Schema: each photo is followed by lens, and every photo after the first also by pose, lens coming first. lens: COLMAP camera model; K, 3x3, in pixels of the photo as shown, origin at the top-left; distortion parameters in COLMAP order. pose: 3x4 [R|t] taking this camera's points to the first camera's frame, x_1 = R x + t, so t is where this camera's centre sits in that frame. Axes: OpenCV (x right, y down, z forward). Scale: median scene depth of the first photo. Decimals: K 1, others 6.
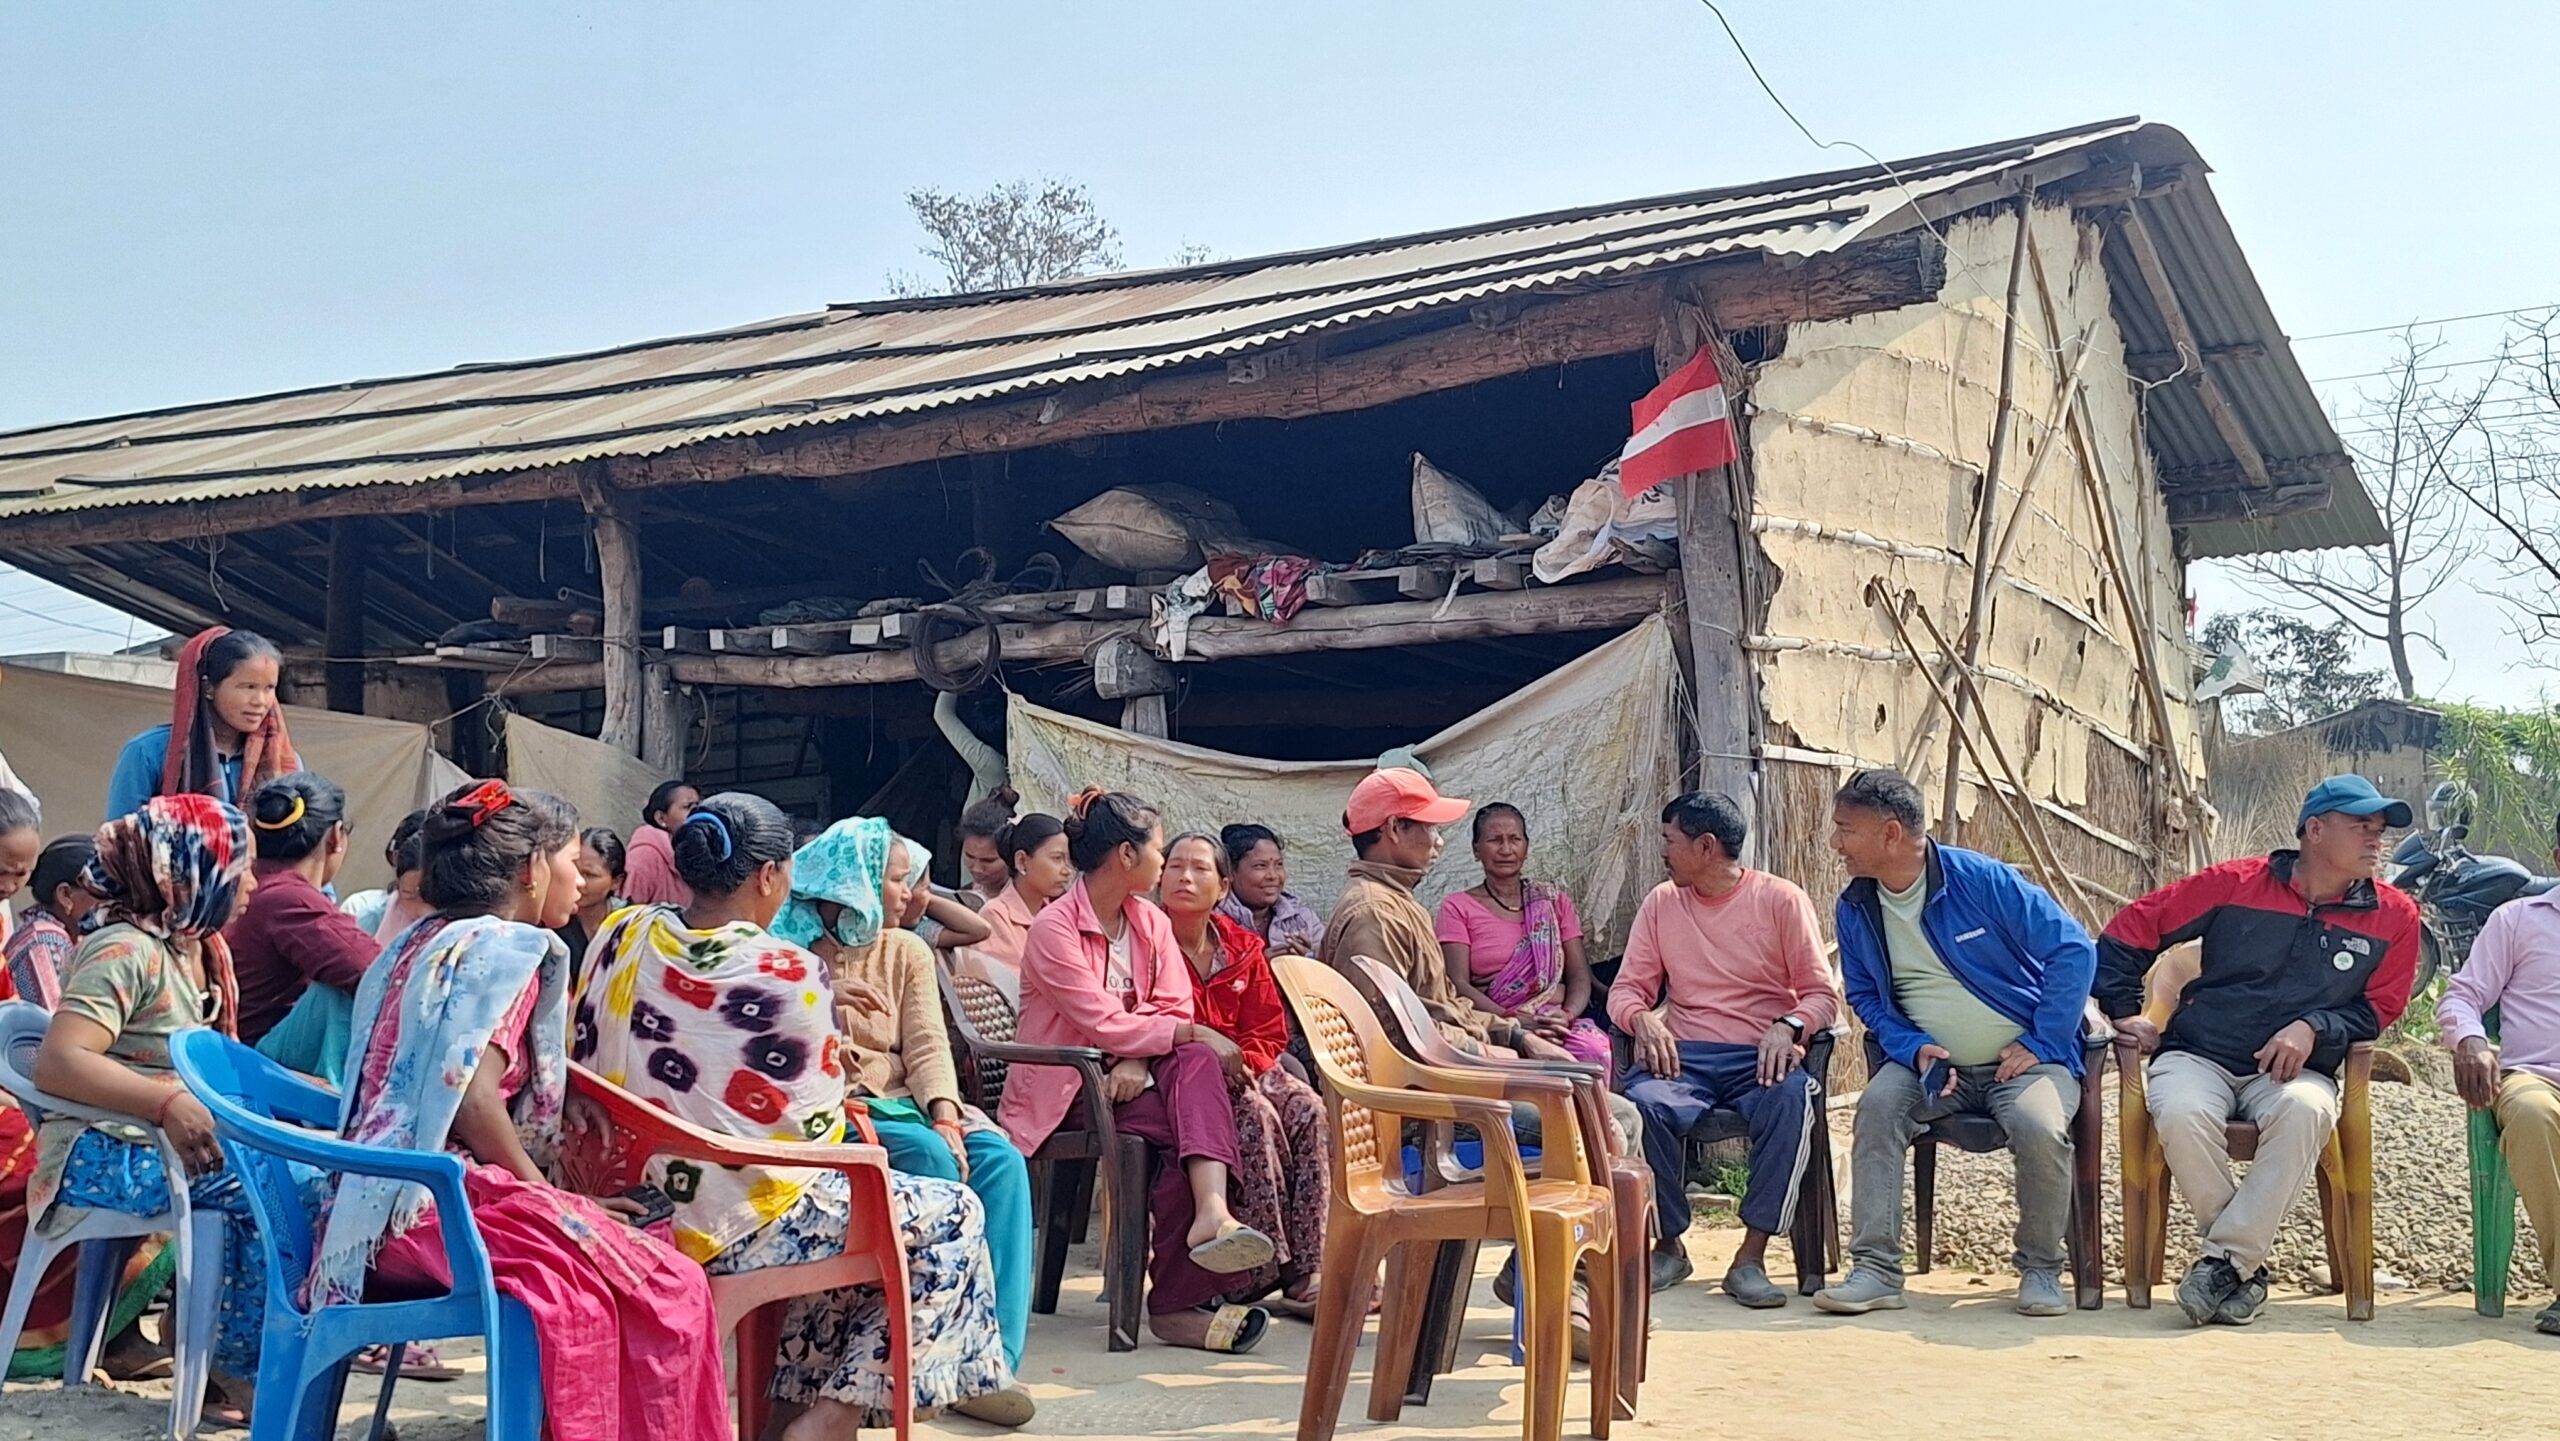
lens RADIAL K [[1762.7, 0, 1178.2], [0, 1762.7, 721.9], [0, 0, 1]] dist [0.037387, -0.002686]
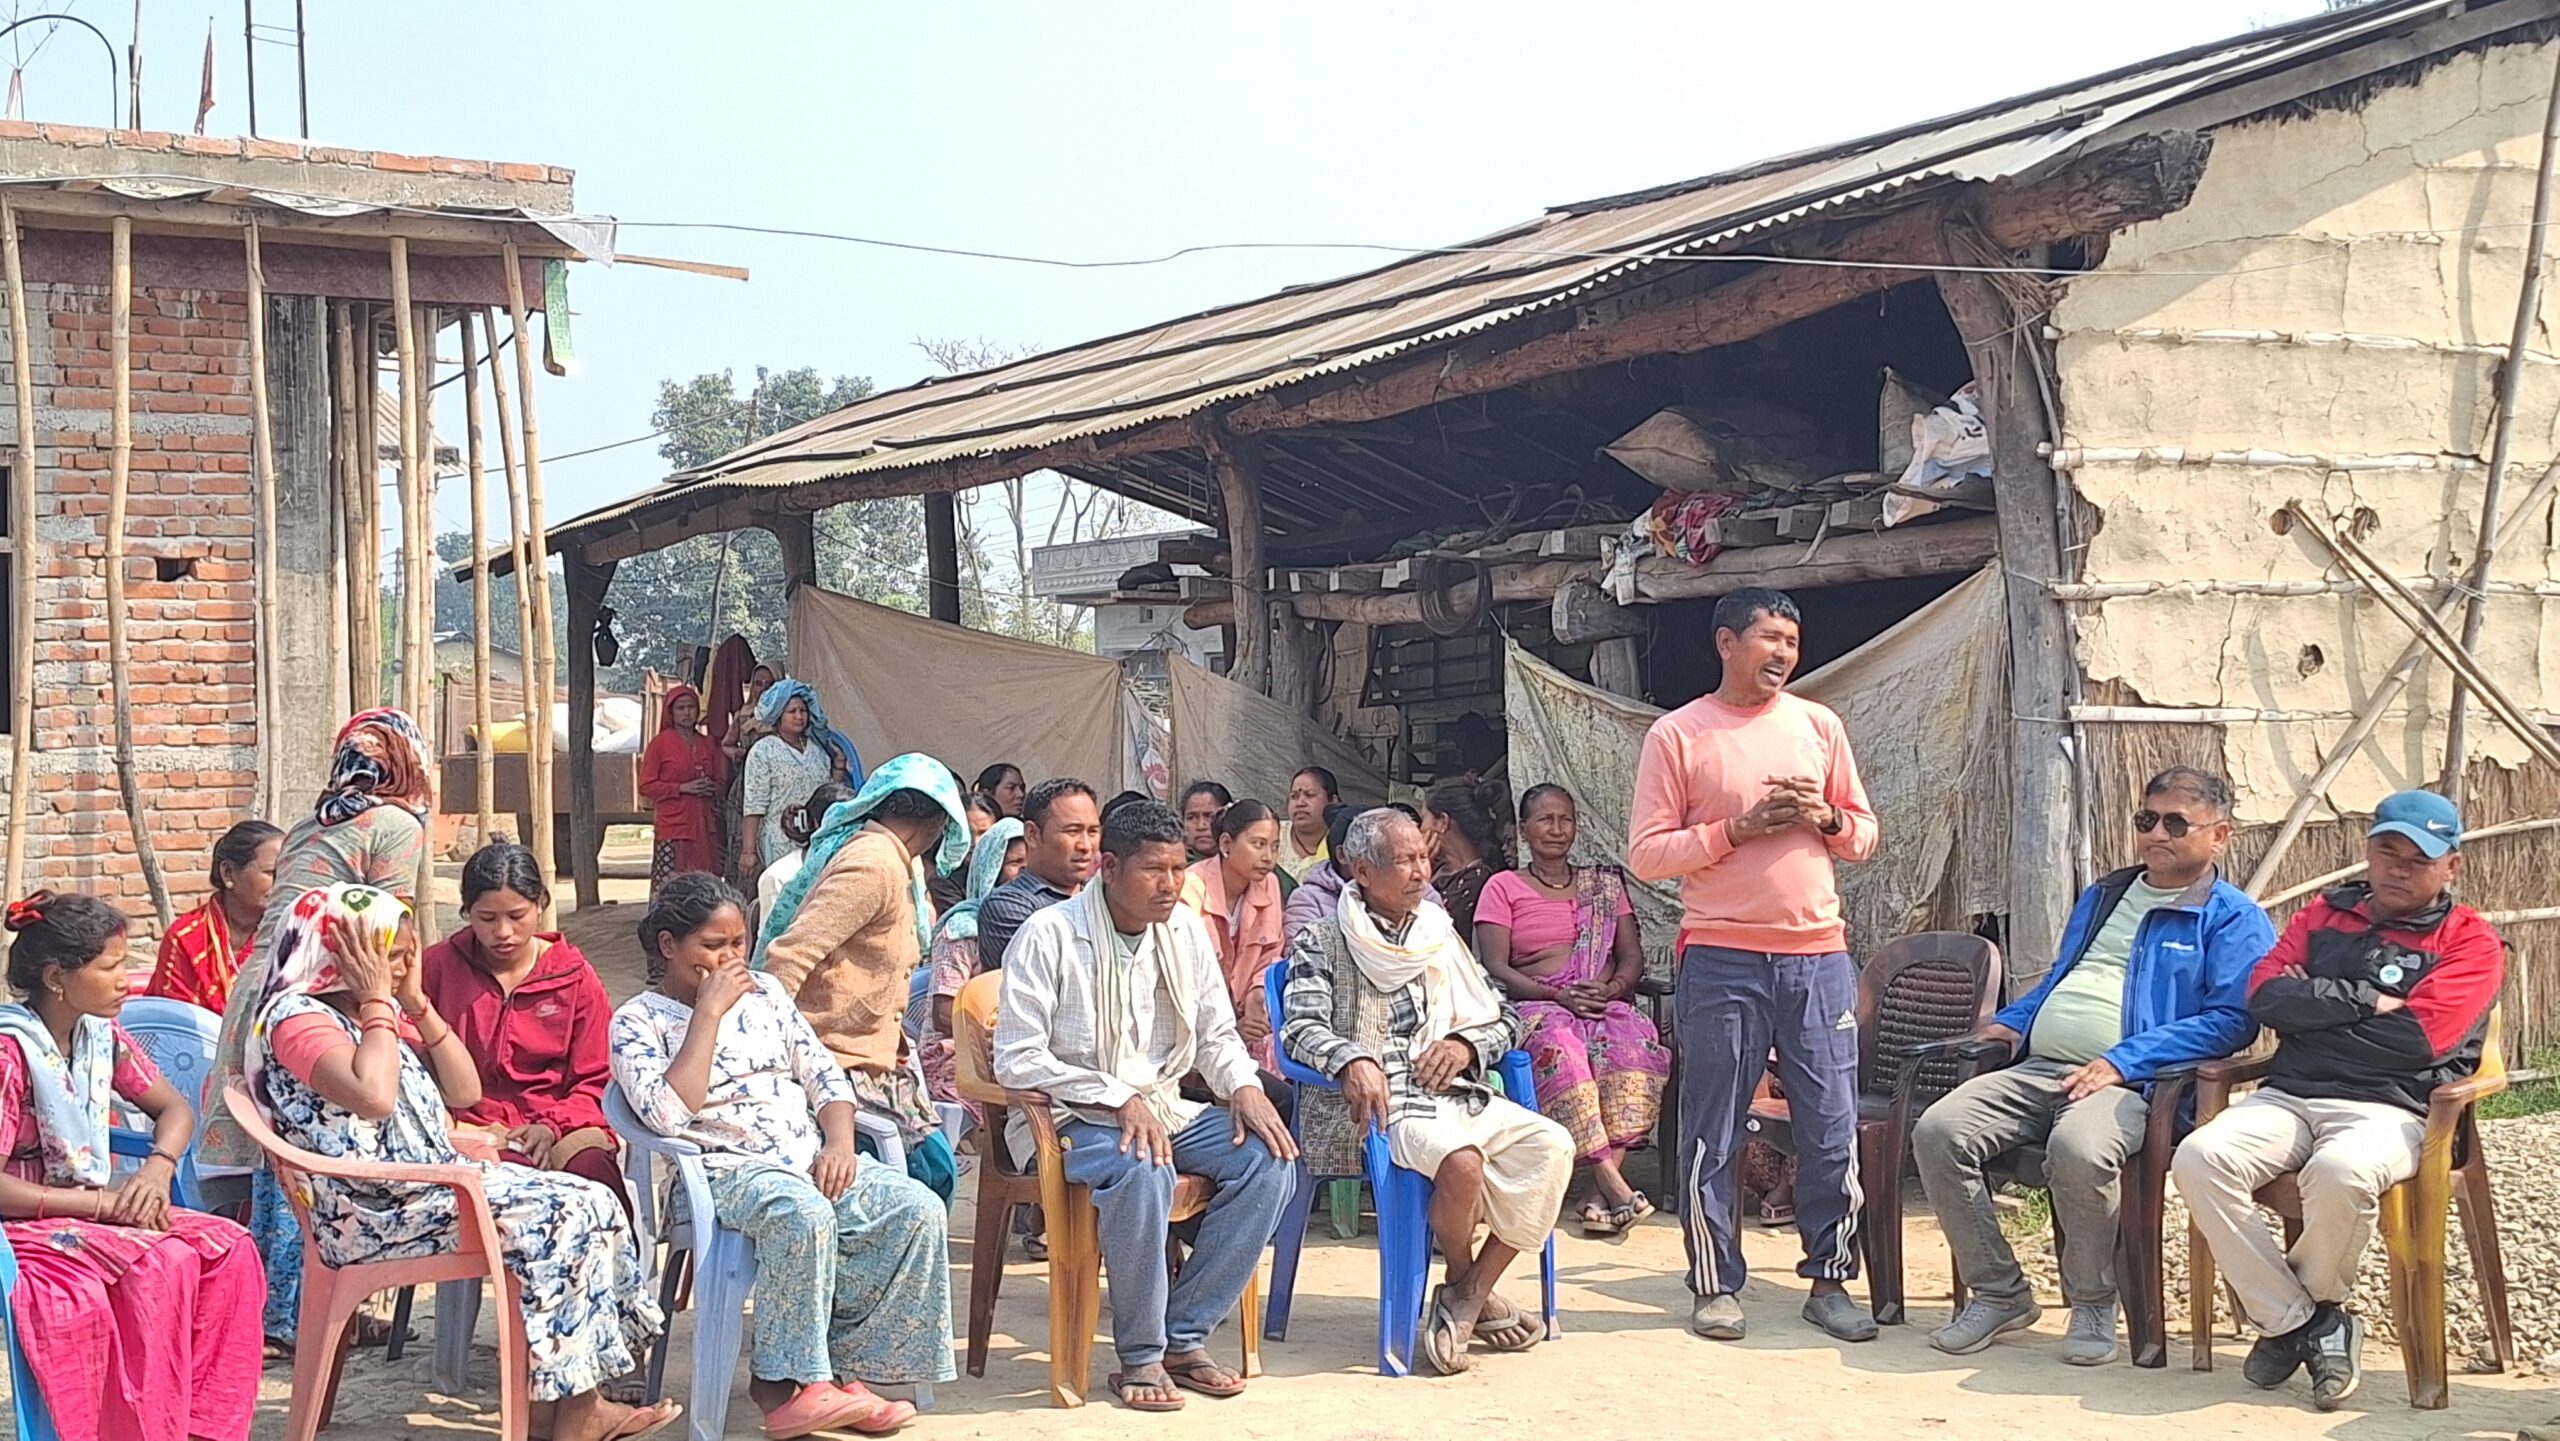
lens RADIAL K [[1762.7, 0, 1178.2], [0, 1762.7, 721.9], [0, 0, 1]] dist [0.037387, -0.002686]
pose [[0.954769, -0.022026, -0.296532, 0.149900], [0.032015, 0.999070, 0.028871, -0.018247], [0.295620, -0.037059, 0.954587, 0.002173]]
